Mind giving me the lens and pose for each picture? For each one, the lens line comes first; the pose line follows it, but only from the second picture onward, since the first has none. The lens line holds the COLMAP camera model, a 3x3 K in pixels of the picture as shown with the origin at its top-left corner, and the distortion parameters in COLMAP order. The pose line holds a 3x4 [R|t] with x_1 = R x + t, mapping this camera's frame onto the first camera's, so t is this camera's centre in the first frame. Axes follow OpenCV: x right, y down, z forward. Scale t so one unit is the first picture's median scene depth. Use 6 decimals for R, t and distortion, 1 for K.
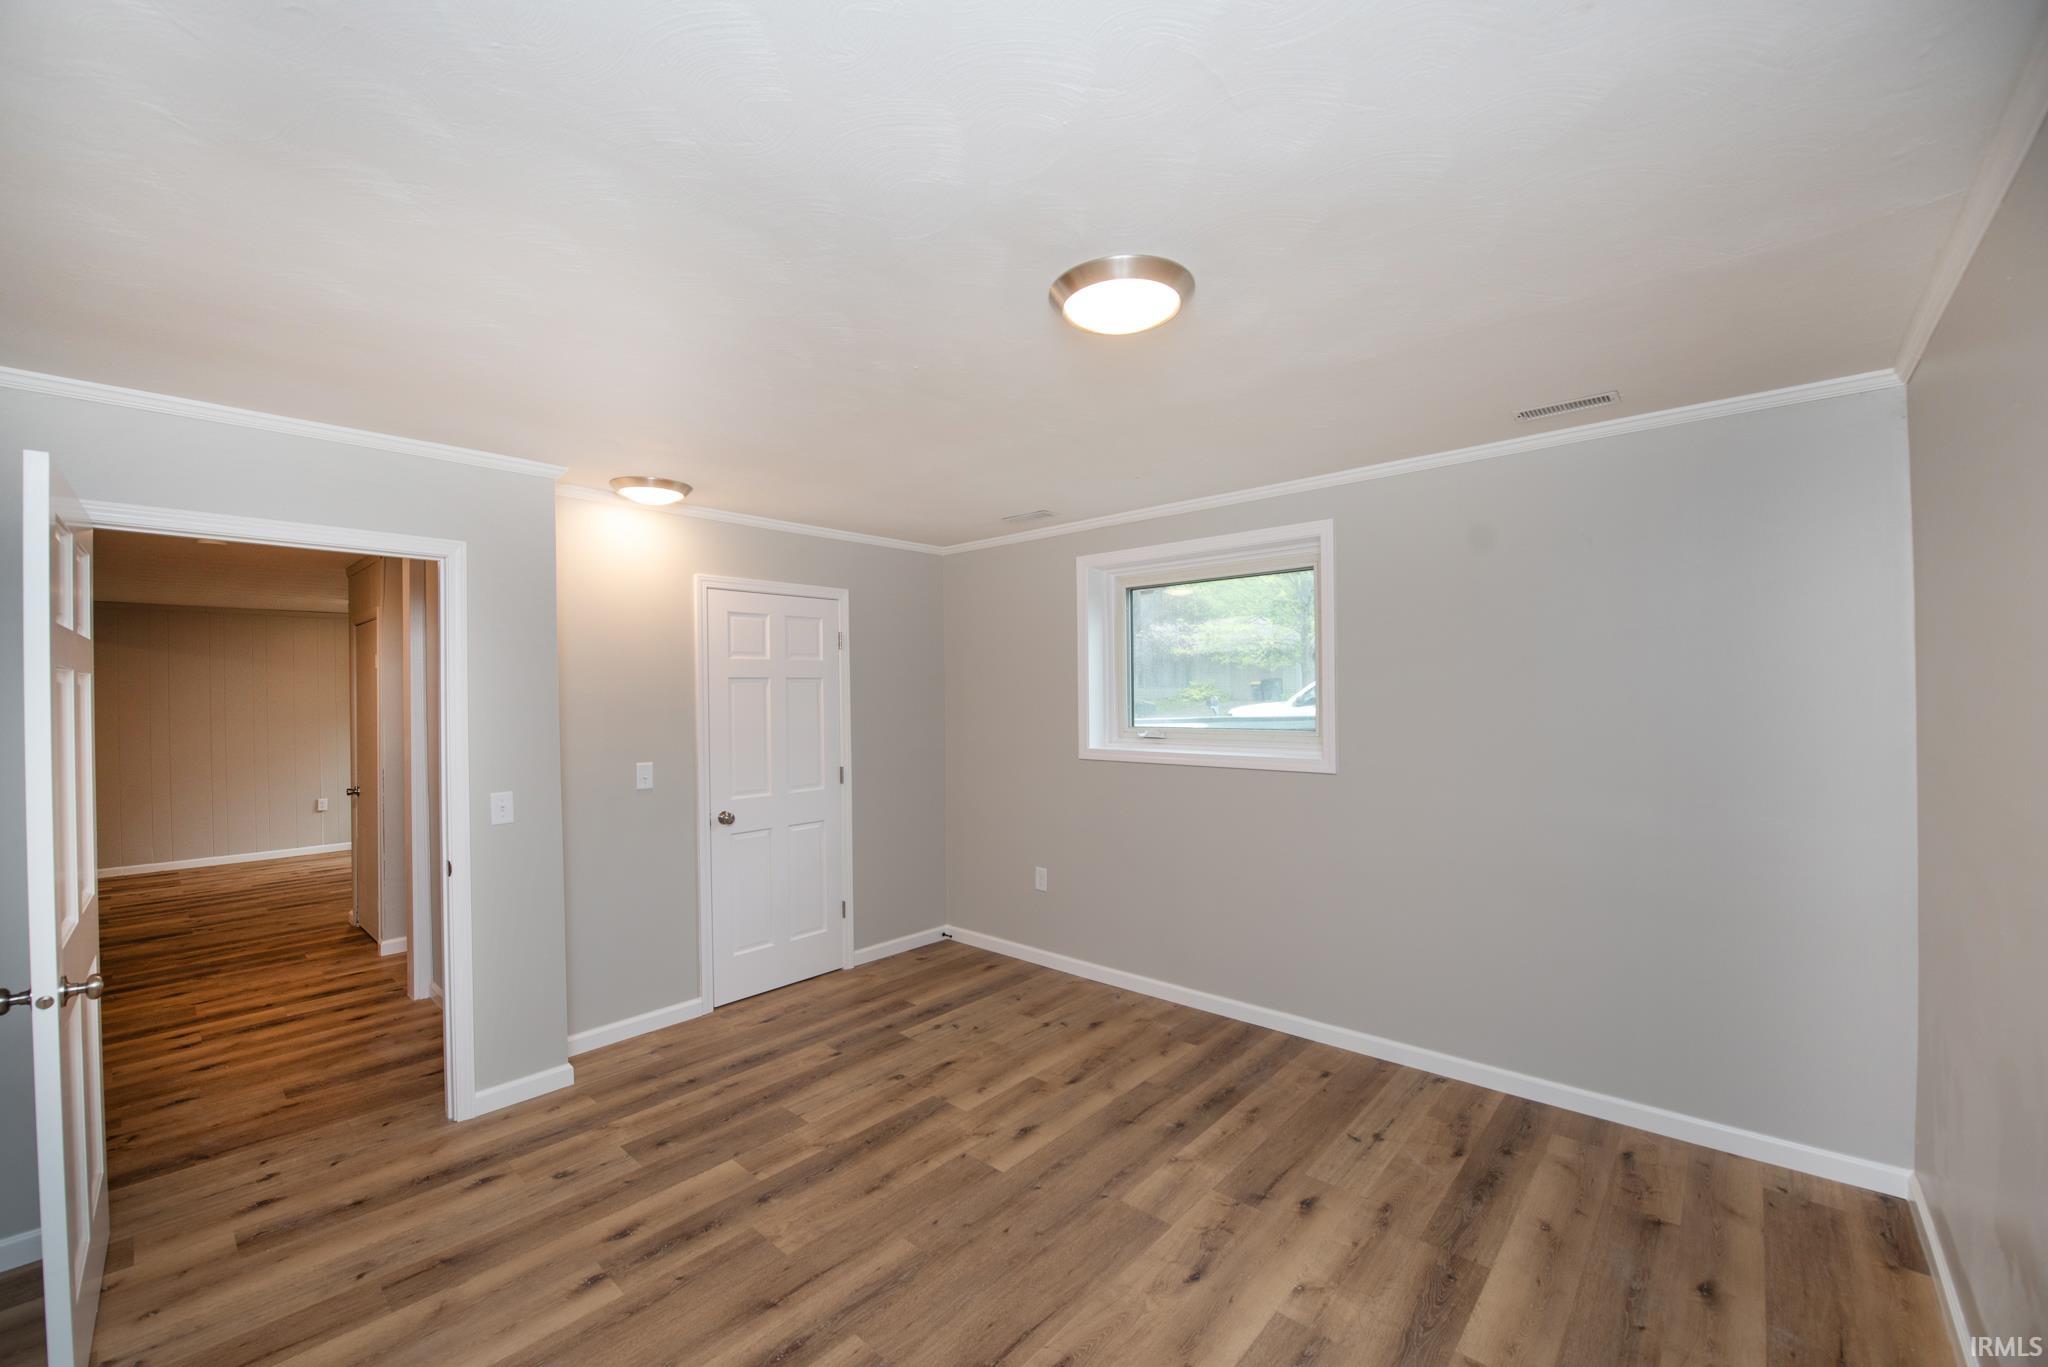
lens RADIAL K [[817.8, 0, 1024.7], [0, 817.8, 695.2], [0, 0, 1]] dist [-0.017898, -0.001491]
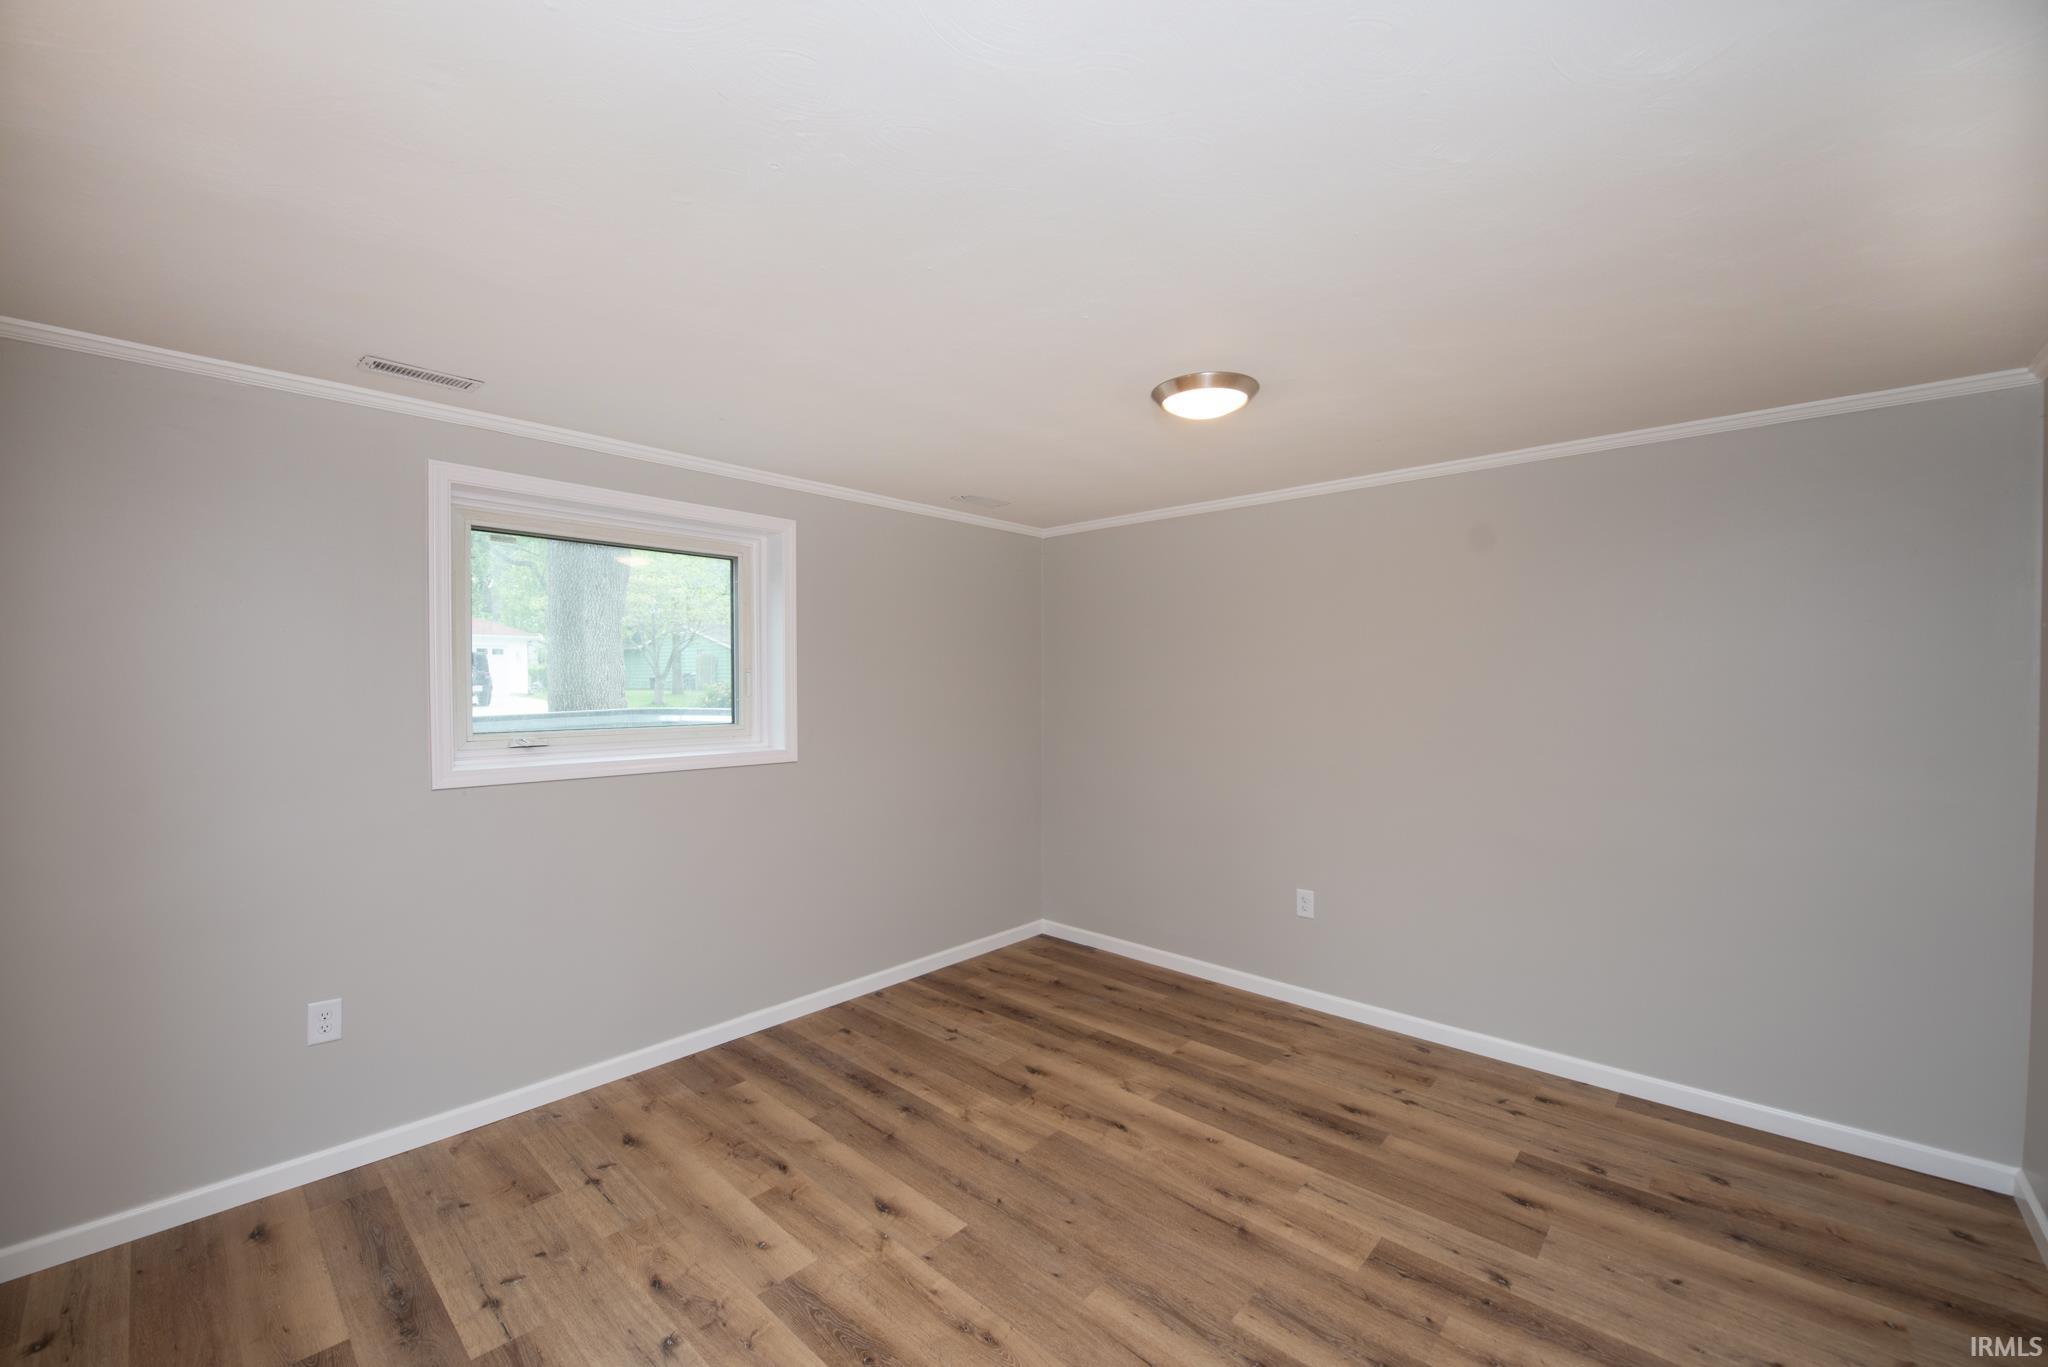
lens RADIAL K [[817.8, 0, 1024.1], [0, 817.8, 678.5], [0, 0, 1]] dist [-0.017898, -0.001491]
pose [[0.010128, 0.014054, 0.999850, -0.816052], [0.002080, 0.999899, -0.014076, 0.007918], [-0.999947, 0.002222, 0.010098, 0.832082]]
